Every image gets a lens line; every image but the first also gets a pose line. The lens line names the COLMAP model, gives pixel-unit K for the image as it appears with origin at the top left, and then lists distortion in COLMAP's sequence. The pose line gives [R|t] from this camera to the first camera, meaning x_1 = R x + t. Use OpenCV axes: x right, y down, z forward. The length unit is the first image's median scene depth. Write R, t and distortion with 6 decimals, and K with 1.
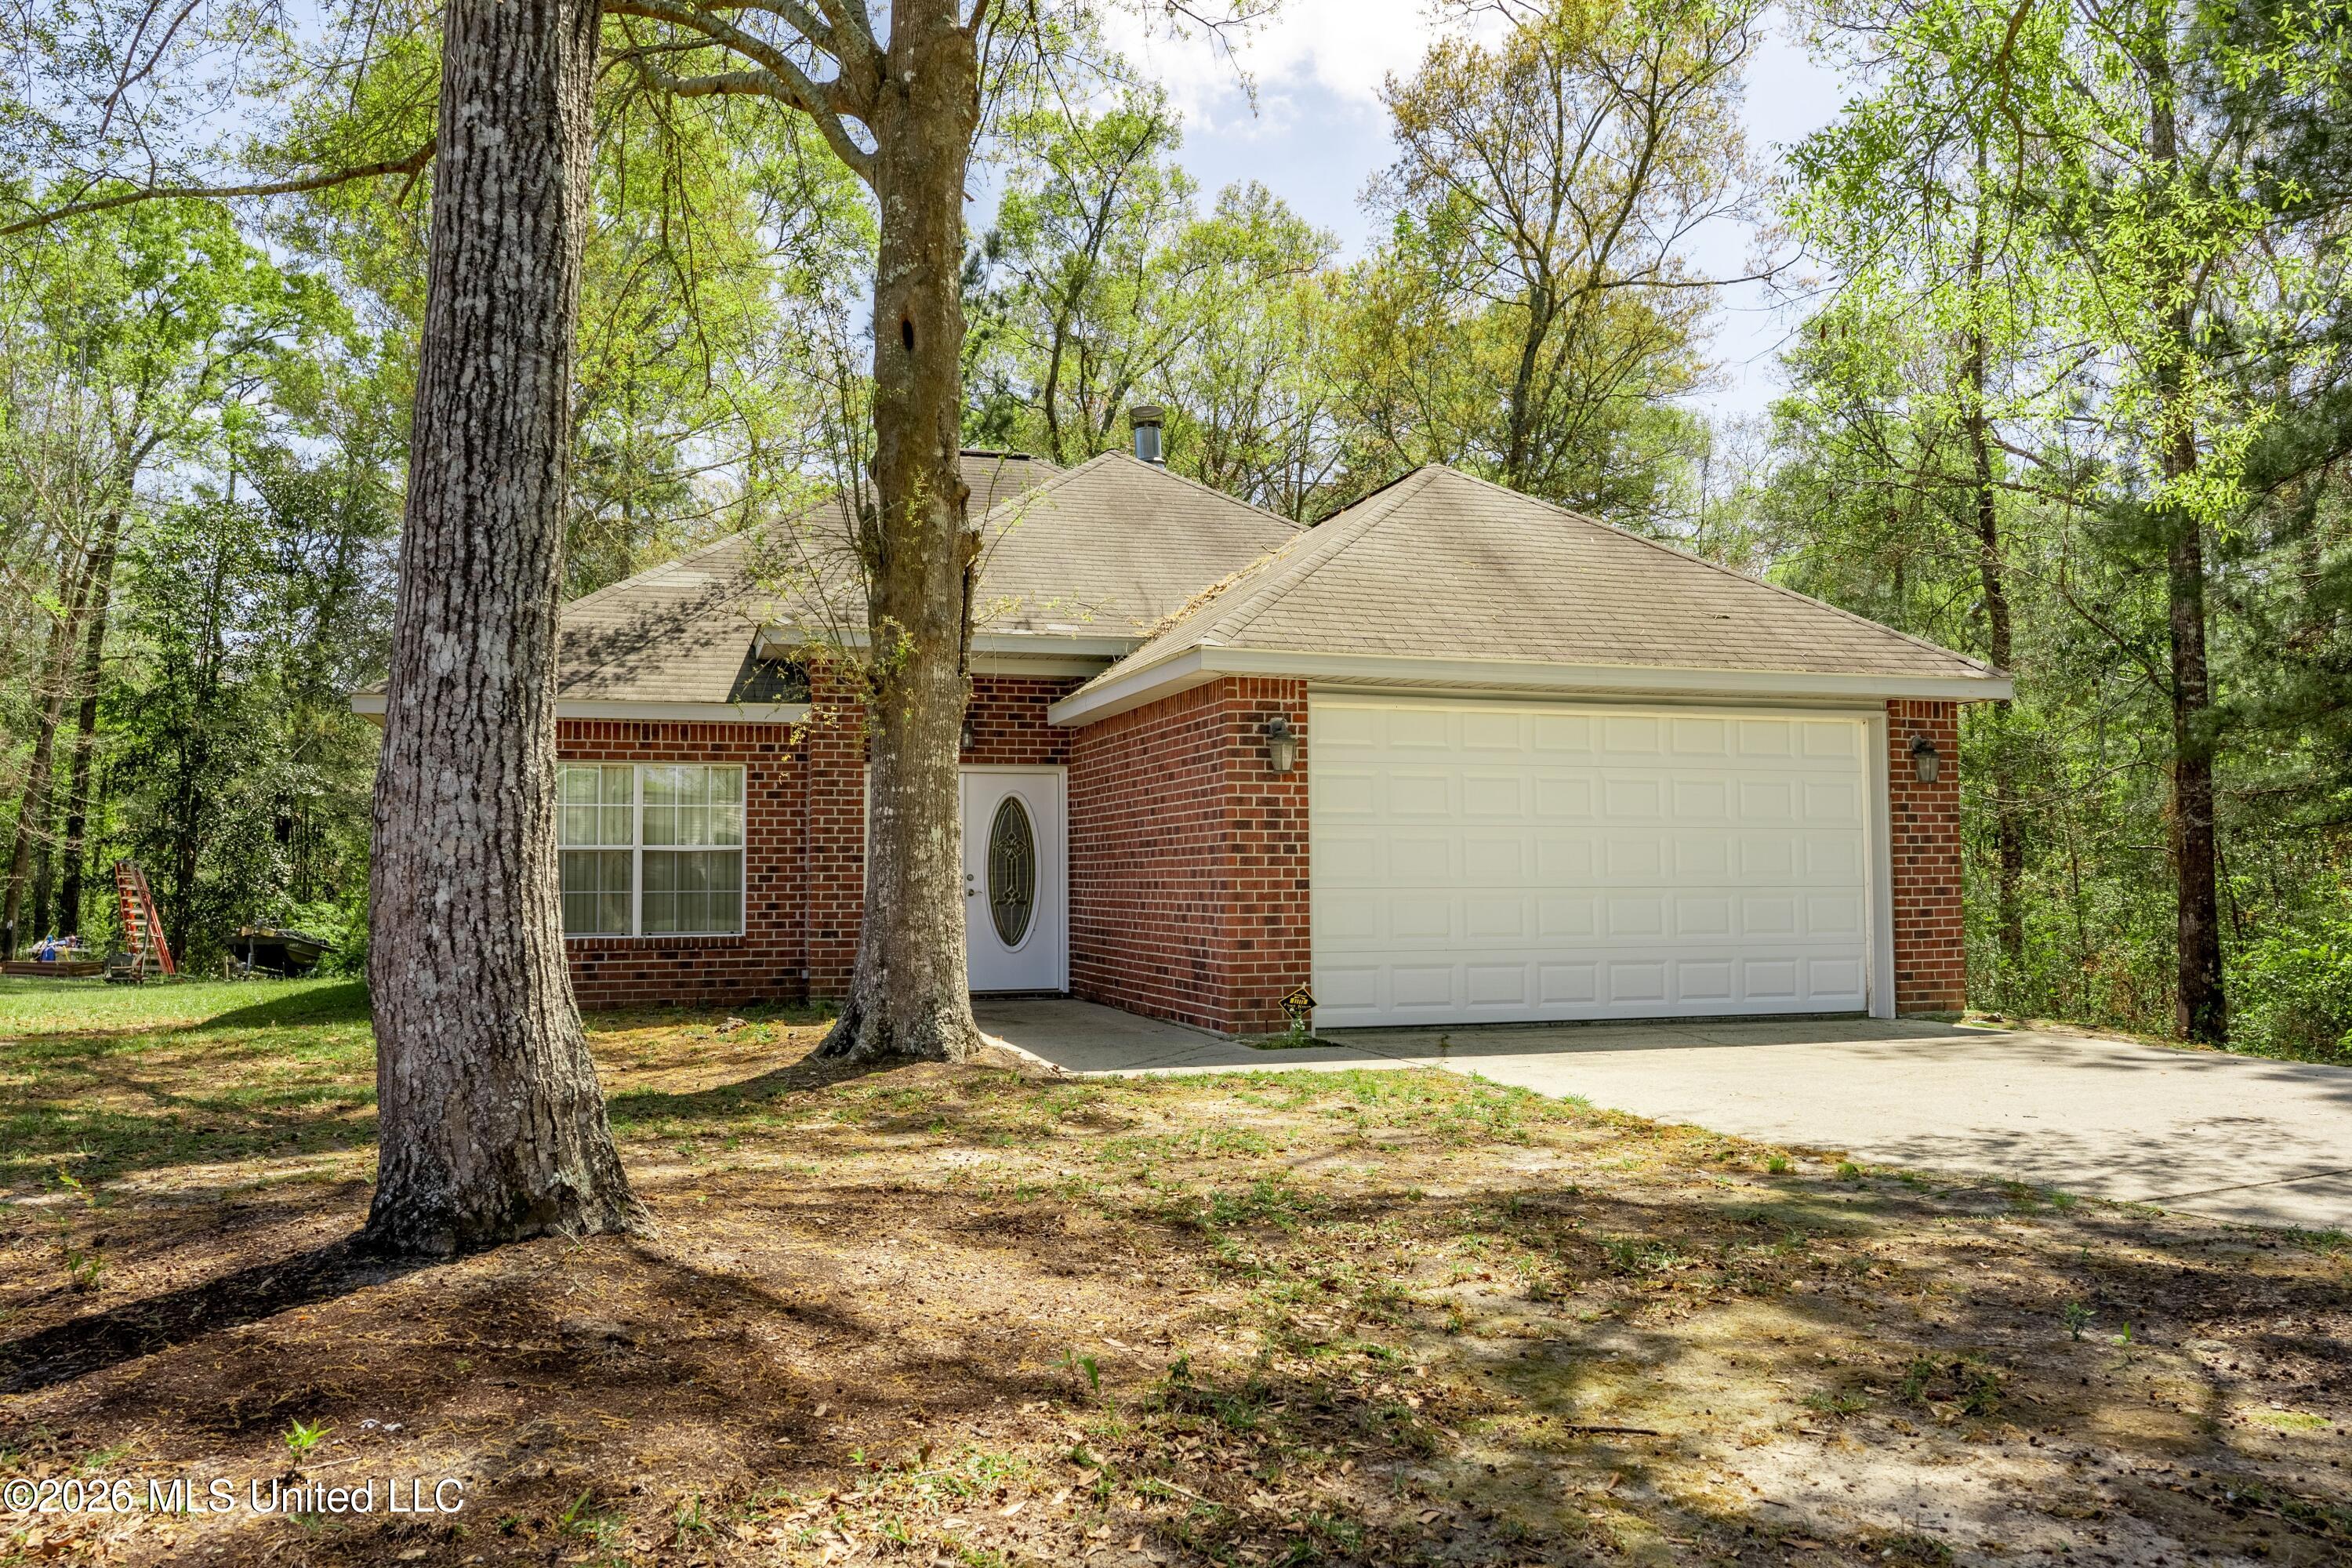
lens RADIAL K [[1740.3, 0, 1188.2], [0, 1740.3, 788.7], [0, 0, 1]] dist [-0.001820, 0.001618]
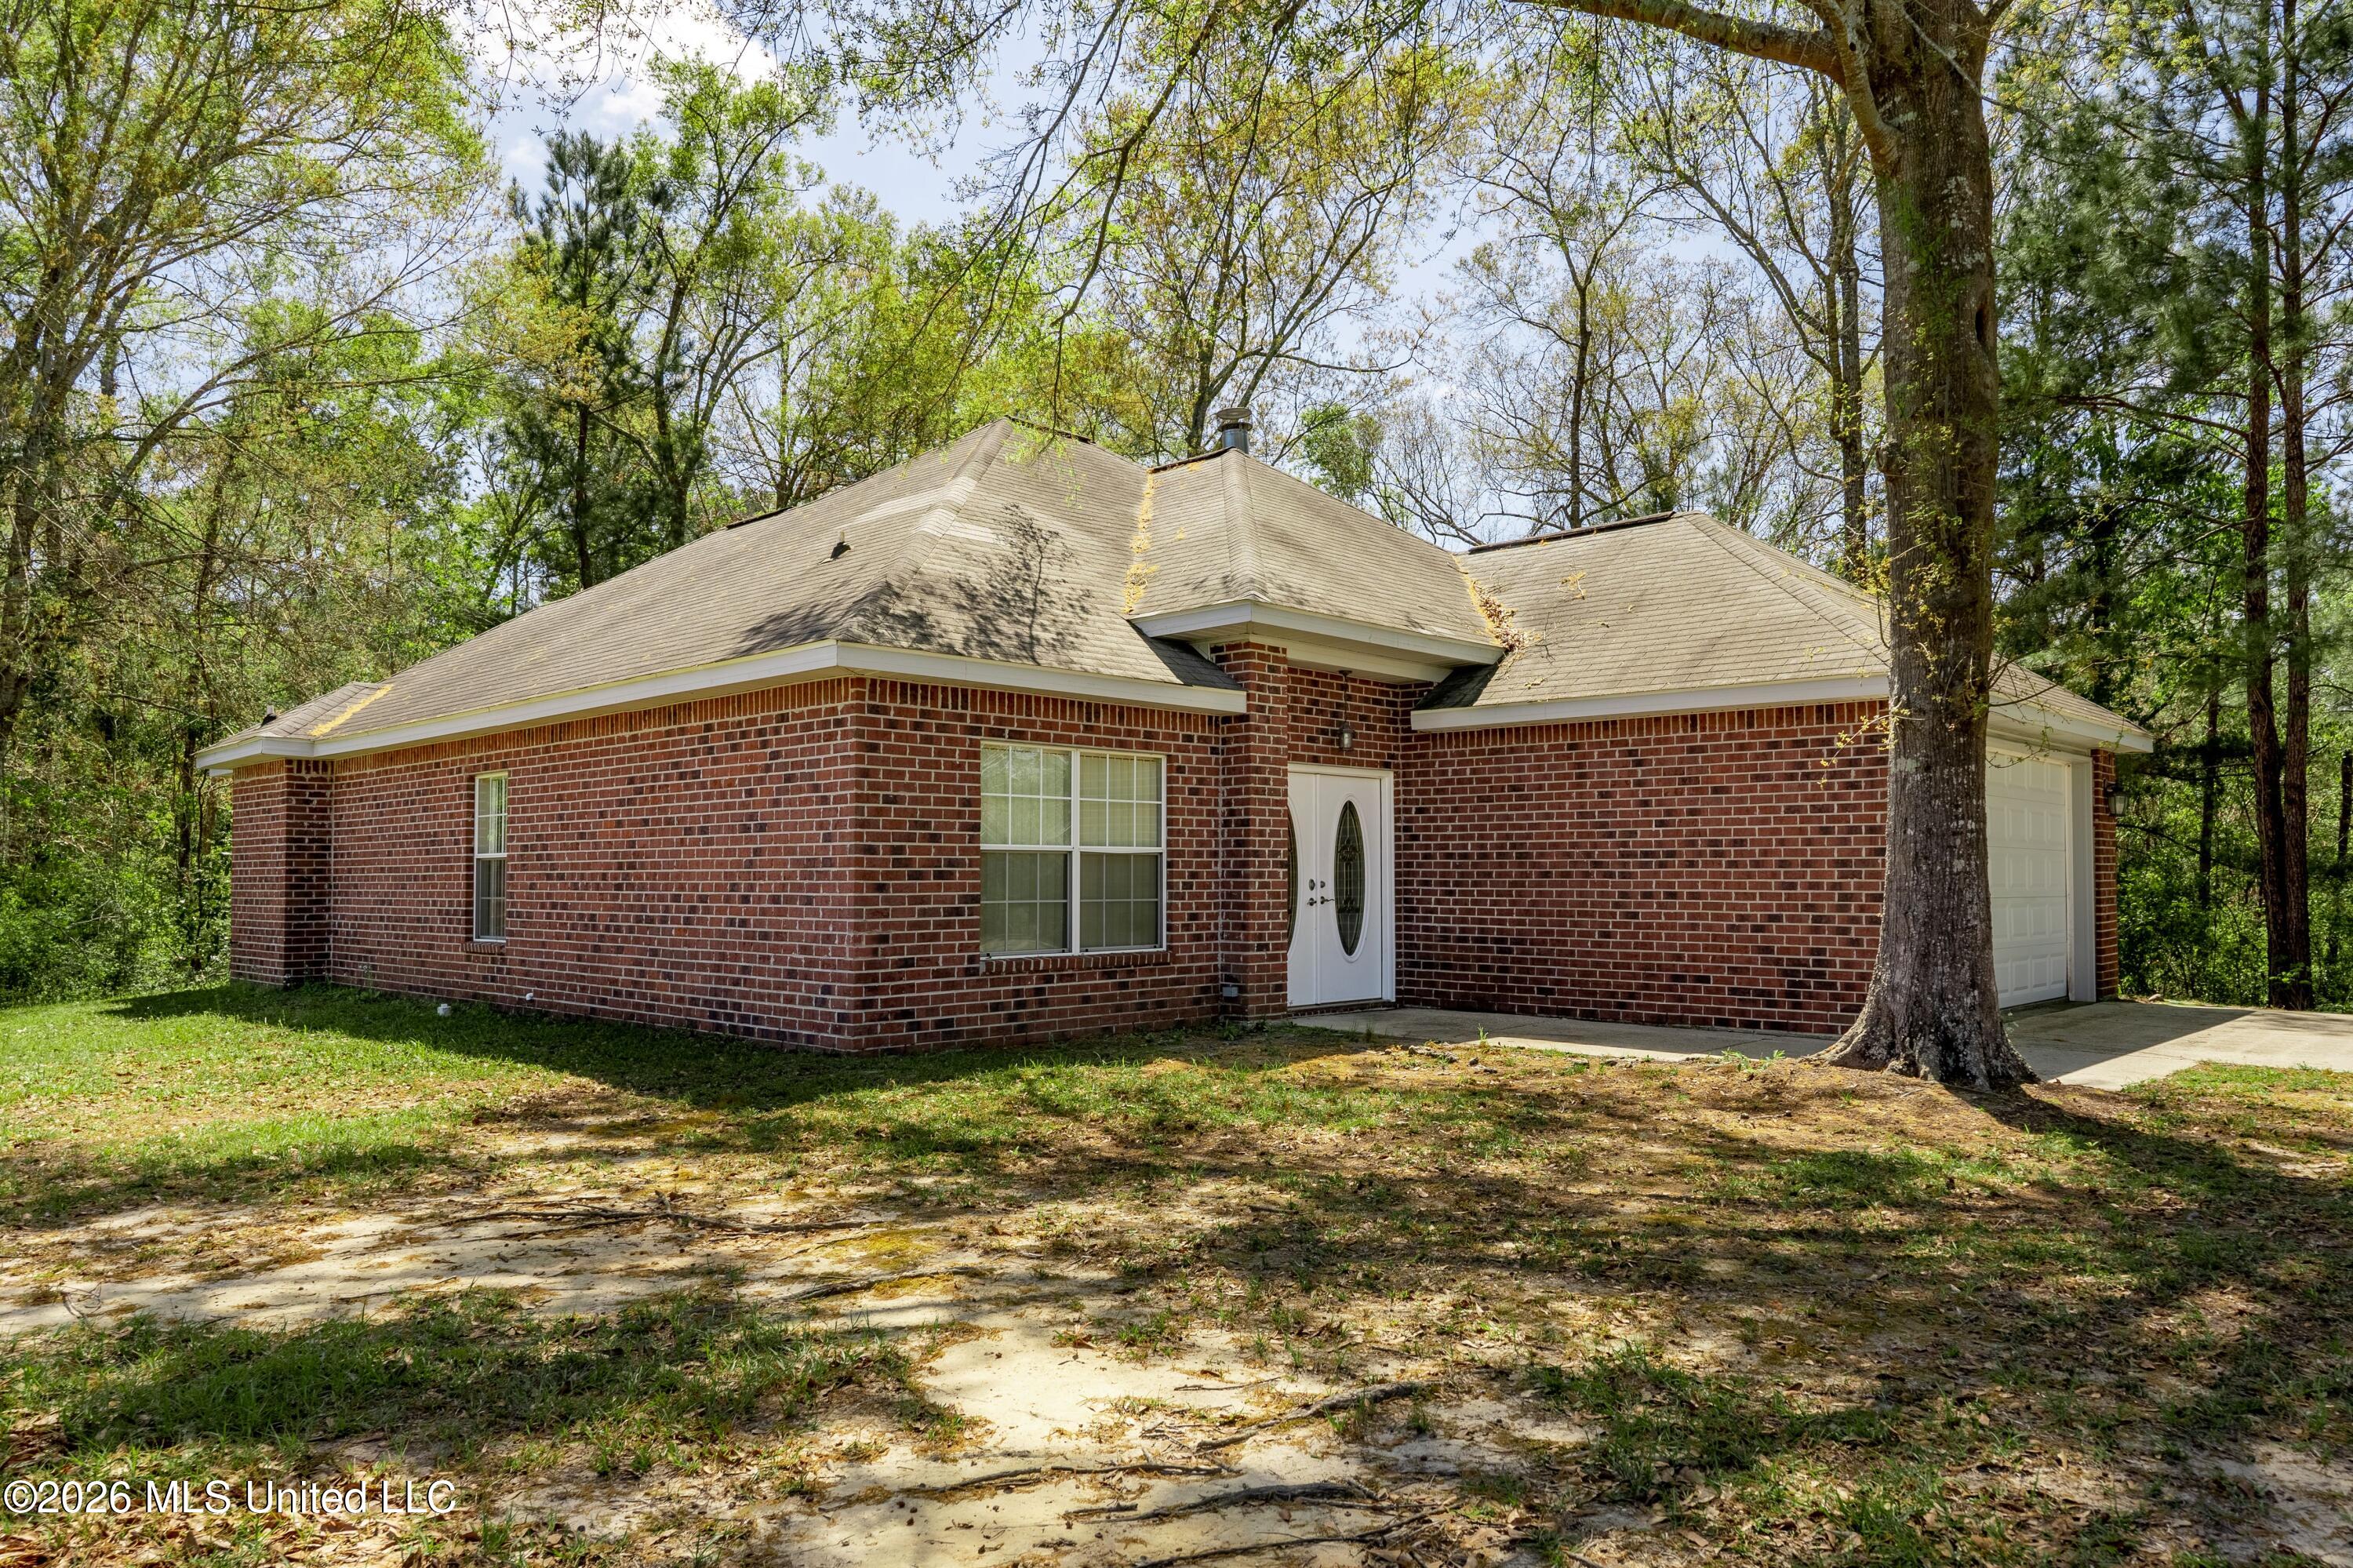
lens RADIAL K [[1535.1, 0, 1269.5], [0, 1535.1, 838.7], [0, 0, 1]] dist [-0.000061, 0.000795]
pose [[0.866053, 0.019501, 0.499571, -0.665059], [-0.033564, 0.999253, 0.019180, 0.012638], [-0.498823, -0.033378, 0.866061, 0.334606]]
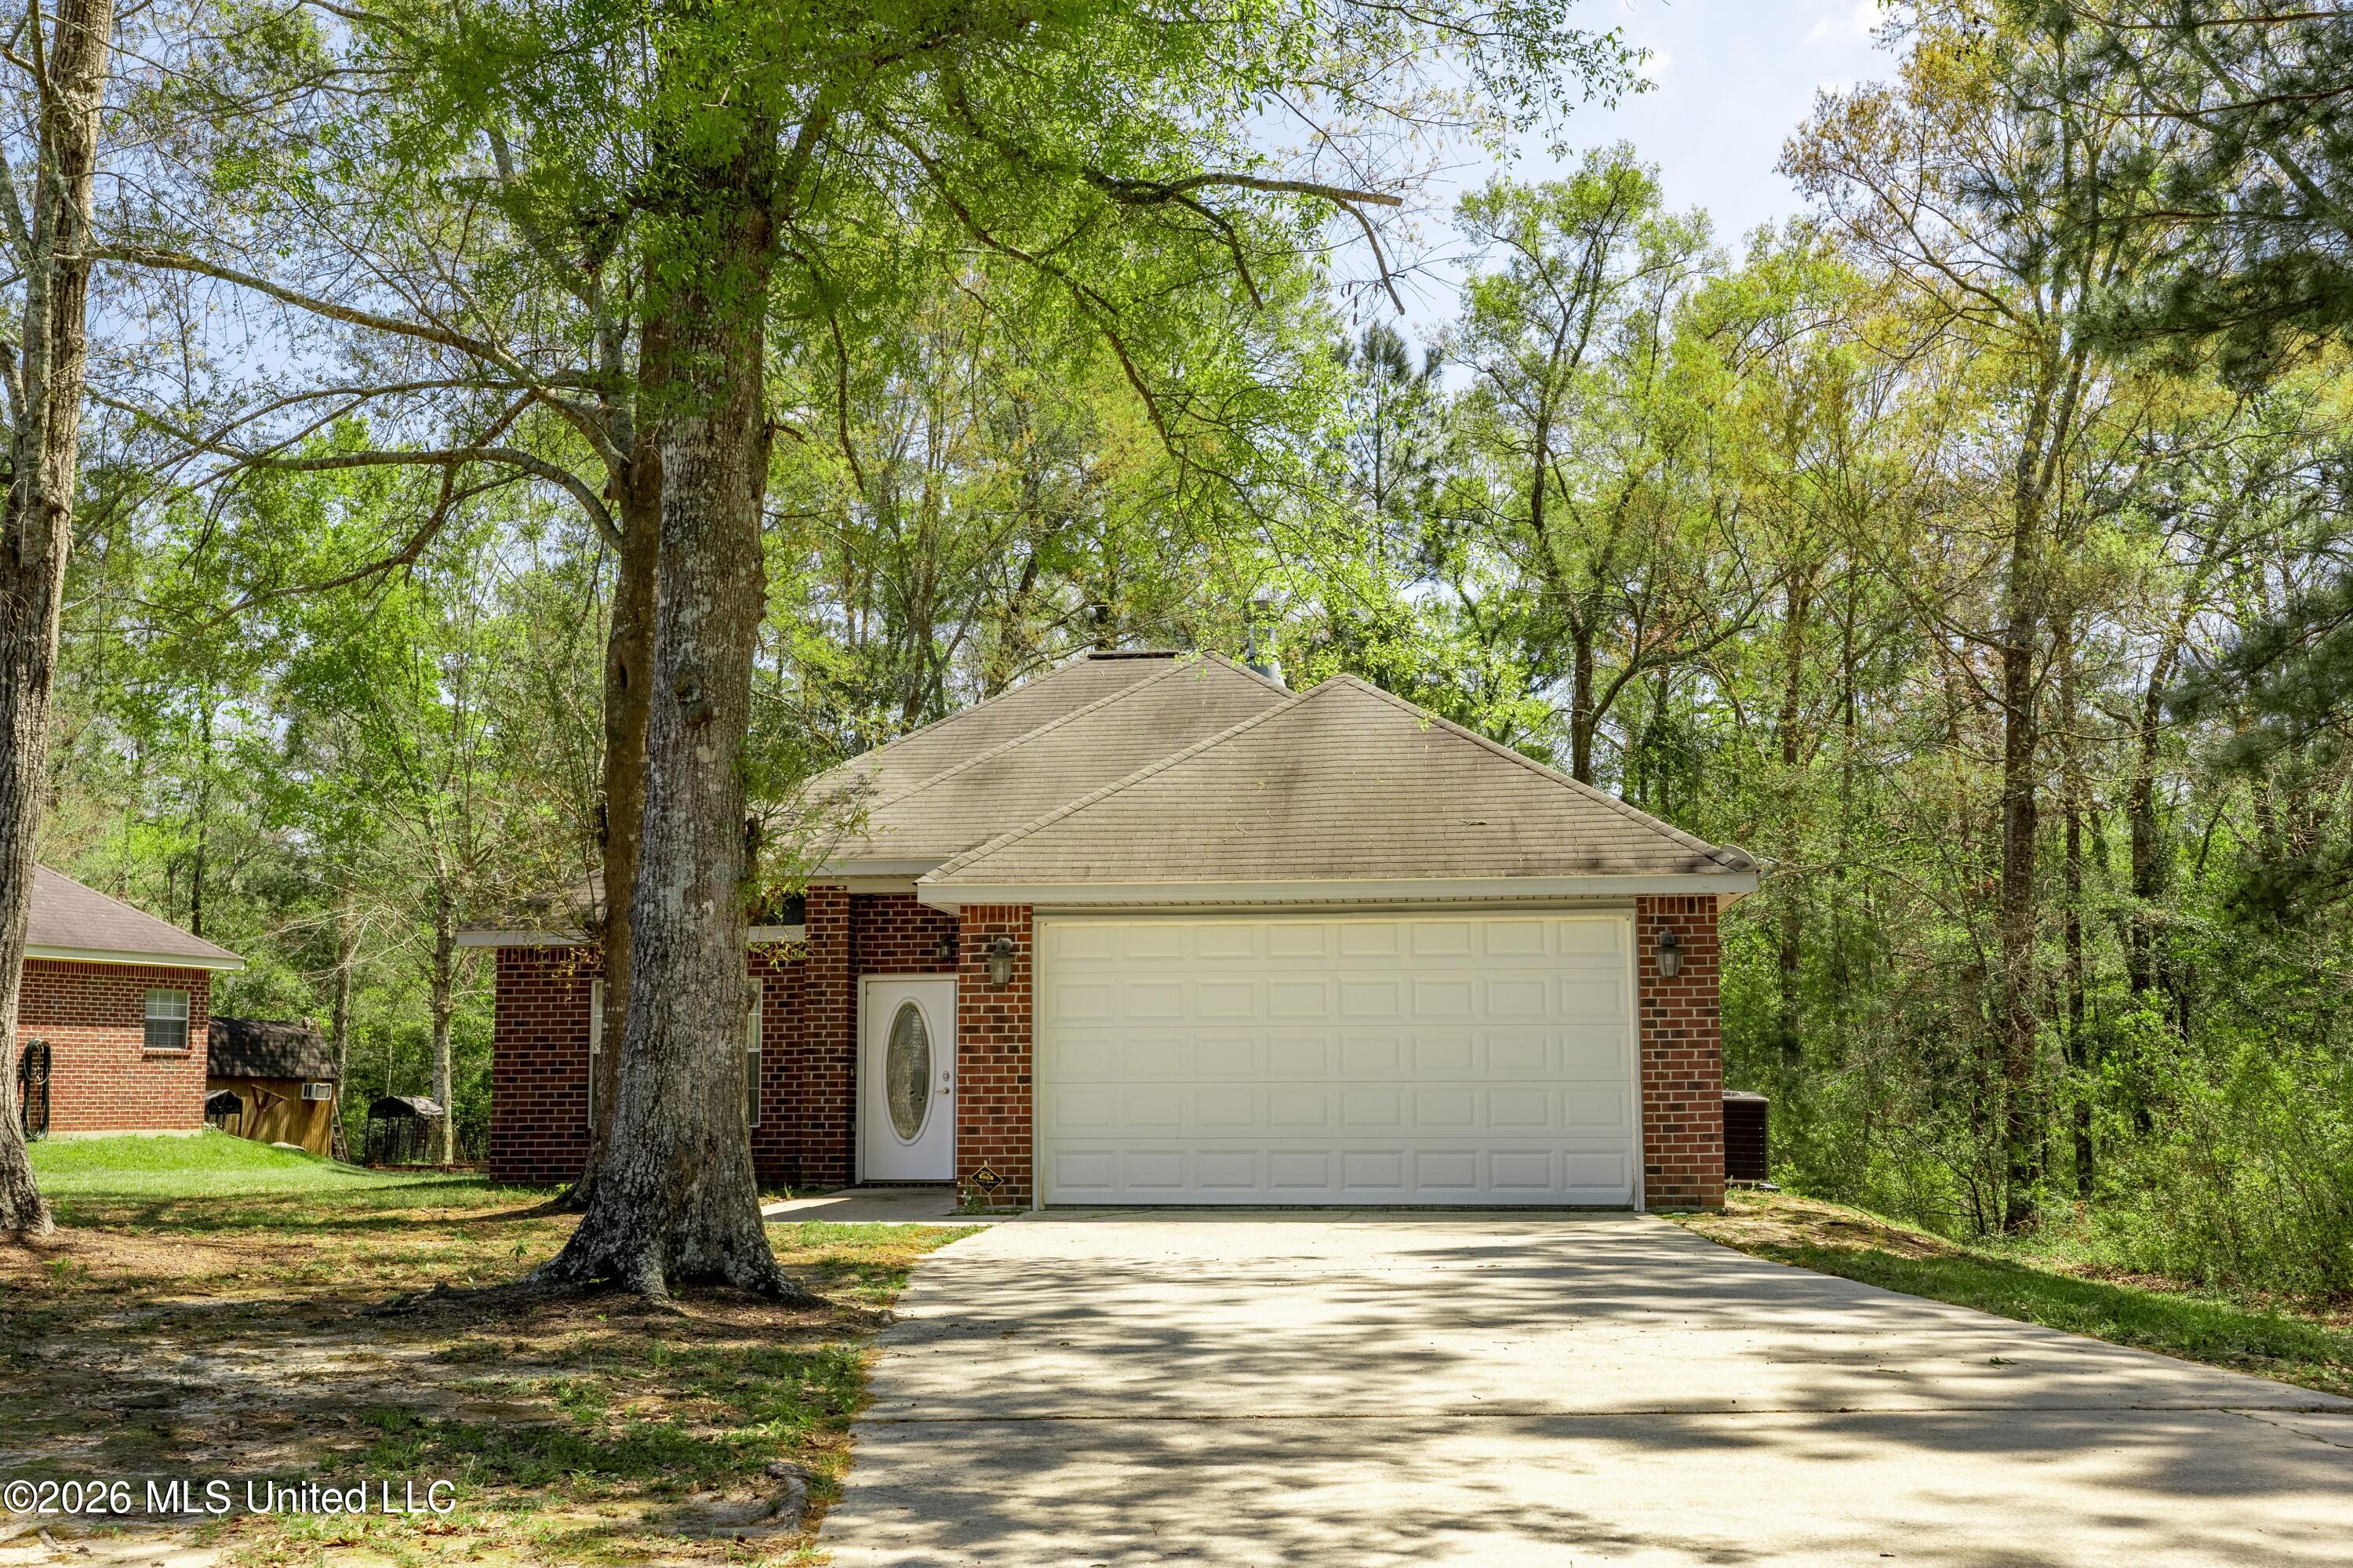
lens RADIAL K [[2388.7, 0, 1192.1], [0, 2388.7, 784.4], [0, 0, 1]] dist [0.001127, 0.005644]
pose [[0.915538, -0.051942, -0.398864, 0.725807], [0.022626, 0.996707, -0.077860, -0.013740], [0.401595, 0.062259, 0.913699, -0.390611]]
